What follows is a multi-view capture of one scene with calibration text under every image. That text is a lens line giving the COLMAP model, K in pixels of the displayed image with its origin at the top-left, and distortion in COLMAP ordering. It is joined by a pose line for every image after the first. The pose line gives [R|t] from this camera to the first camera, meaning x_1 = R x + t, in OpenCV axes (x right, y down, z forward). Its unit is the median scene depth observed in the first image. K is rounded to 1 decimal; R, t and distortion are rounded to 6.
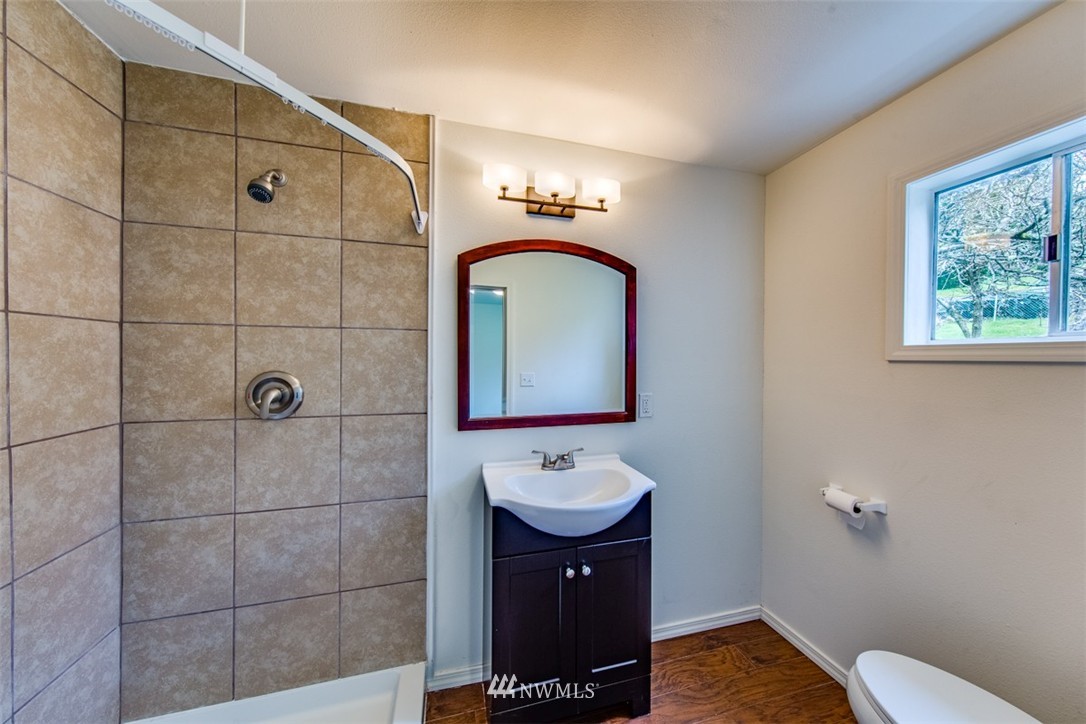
lens RADIAL K [[362.4, 0, 541.6], [0, 362.4, 358.1], [0, 0, 1]] dist [0.000978, -0.000021]
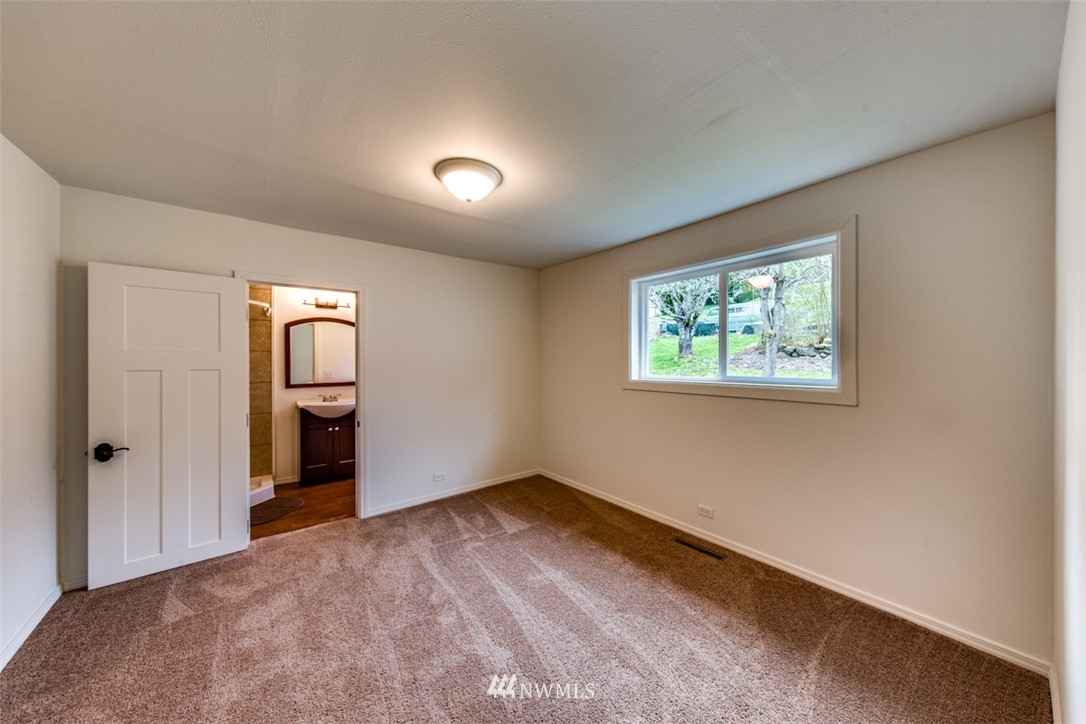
lens RADIAL K [[362.4, 0, 552.2], [0, 362.4, 362.4], [0, 0, 1]] dist [0.000978, -0.000021]
pose [[0.905809, -0.010037, 0.423568, 0.431873], [0.009514, 0.999949, 0.003350, 0.016345], [-0.423580, 0.000995, 0.905858, -2.318600]]
